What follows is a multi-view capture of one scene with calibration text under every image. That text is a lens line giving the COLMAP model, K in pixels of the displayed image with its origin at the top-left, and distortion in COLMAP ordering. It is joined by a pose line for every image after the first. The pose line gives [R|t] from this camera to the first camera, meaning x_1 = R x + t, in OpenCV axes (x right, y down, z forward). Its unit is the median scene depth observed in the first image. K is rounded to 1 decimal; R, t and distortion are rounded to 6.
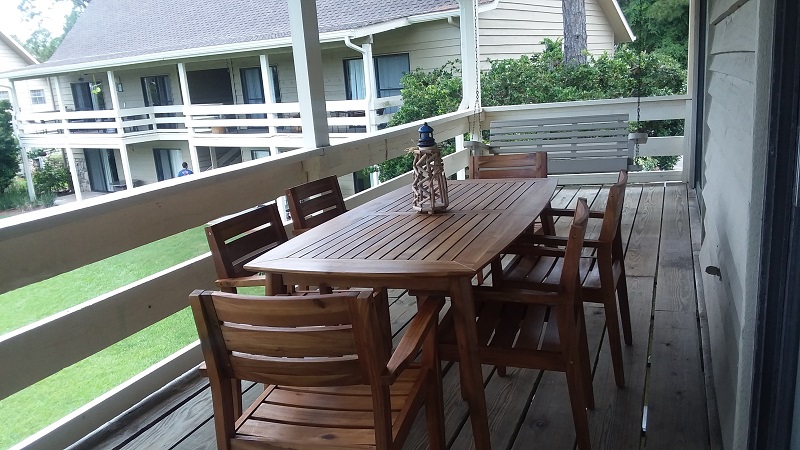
lens RADIAL K [[625.3, 0, 375.3], [0, 625.3, 225.2], [0, 0, 1]] dist [0.000263, -0.078795]
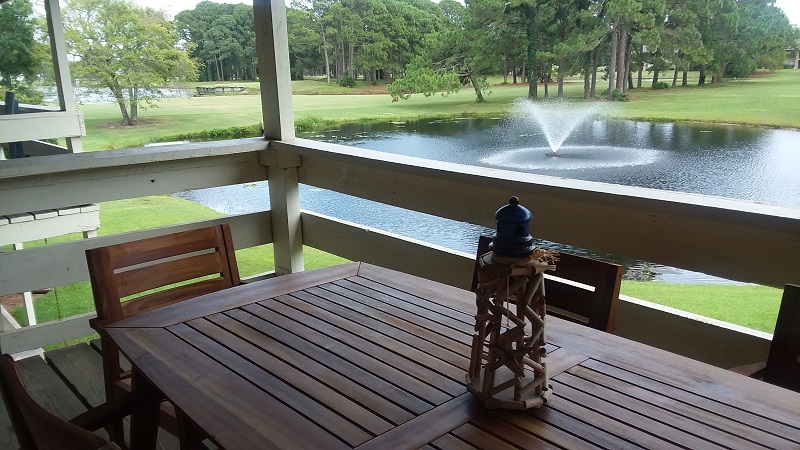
lens RADIAL K [[648.0, 0, 400.0], [0, 648.0, 225.0], [0, 0, 1]] dist [0.065812, -0.215625]
pose [[-0.374234, 0.313406, -0.872769, 0.631439], [-0.166280, 0.903227, 0.395642, -0.396394], [0.912305, 0.293186, -0.285905, 1.352069]]
